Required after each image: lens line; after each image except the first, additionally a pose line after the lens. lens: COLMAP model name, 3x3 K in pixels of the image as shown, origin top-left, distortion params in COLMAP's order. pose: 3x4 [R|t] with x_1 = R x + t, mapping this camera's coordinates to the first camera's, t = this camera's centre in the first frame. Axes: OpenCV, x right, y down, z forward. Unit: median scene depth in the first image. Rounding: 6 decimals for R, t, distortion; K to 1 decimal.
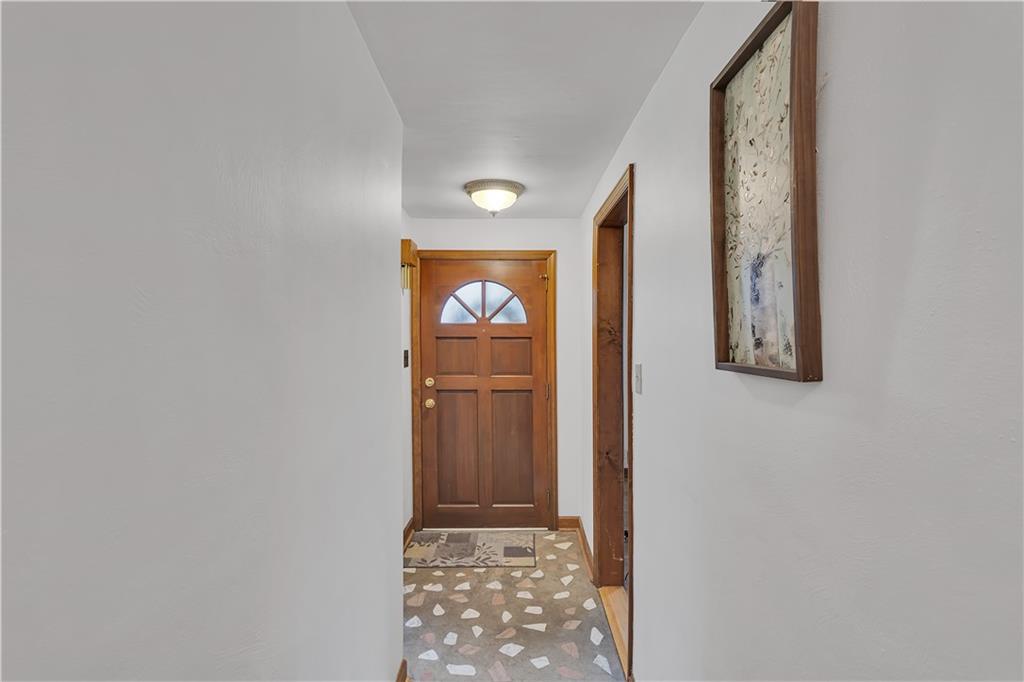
lens RADIAL K [[482.8, 0, 512.0], [0, 482.8, 341.0], [0, 0, 1]] dist [-0.004709, 0.002768]
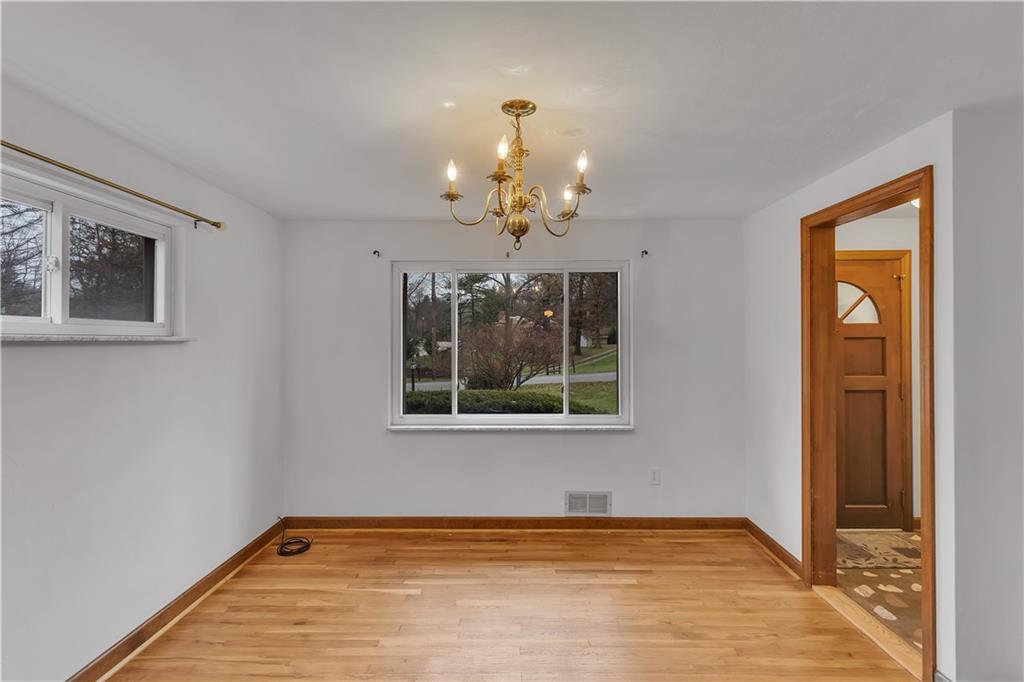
lens RADIAL K [[482.8, 0, 509.0], [0, 482.8, 342.9], [0, 0, 1]] dist [-0.004709, 0.002768]
pose [[0.999760, -0.003183, -0.021666, -0.720560], [0.003311, 0.999977, 0.005883, -0.005308], [0.021646, -0.005954, 0.999748, -0.009950]]
